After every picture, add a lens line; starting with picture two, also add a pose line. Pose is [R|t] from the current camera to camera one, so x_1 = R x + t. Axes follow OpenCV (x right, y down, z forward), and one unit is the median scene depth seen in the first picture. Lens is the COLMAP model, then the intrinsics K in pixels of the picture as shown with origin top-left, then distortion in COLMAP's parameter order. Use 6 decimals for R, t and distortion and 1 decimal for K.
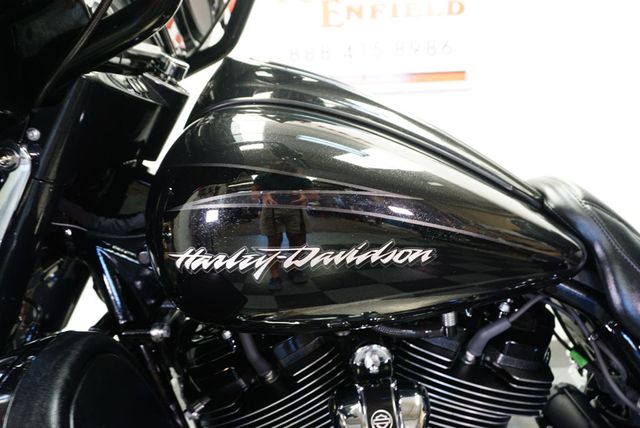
lens RADIAL K [[478.4, 0, 319.8], [0, 478.4, 217.0], [0, 0, 1]] dist [-0.009474, 0.009412]
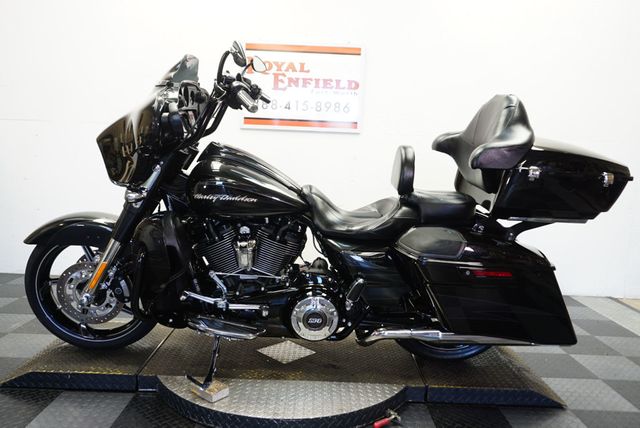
lens RADIAL K [[478.4, 0, 321.4], [0, 478.4, 215.4], [0, 0, 1]] dist [-0.009474, 0.009412]
pose [[0.995222, 0.085195, 0.047693, 0.606658], [-0.085000, 0.996362, -0.006098, 0.185922], [-0.048039, 0.002015, 0.998843, -3.170097]]
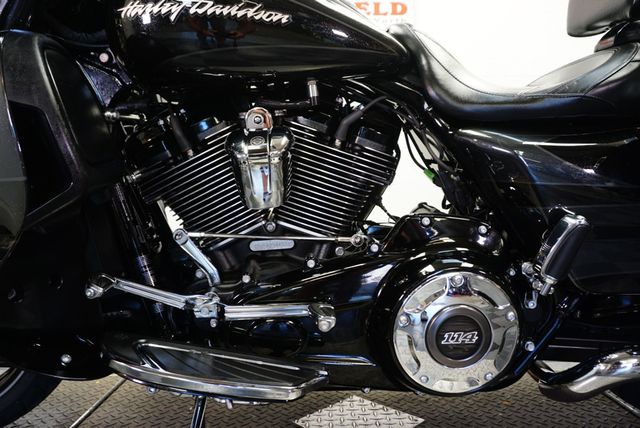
lens RADIAL K [[478.4, 0, 319.1], [0, 478.4, 213.4], [0, 0, 1]] dist [-0.009474, 0.009412]
pose [[0.998845, 0.033893, 0.034059, 0.303639], [-0.030152, 0.994026, -0.104897, 0.872268], [-0.037411, 0.103749, 0.993900, -0.483354]]
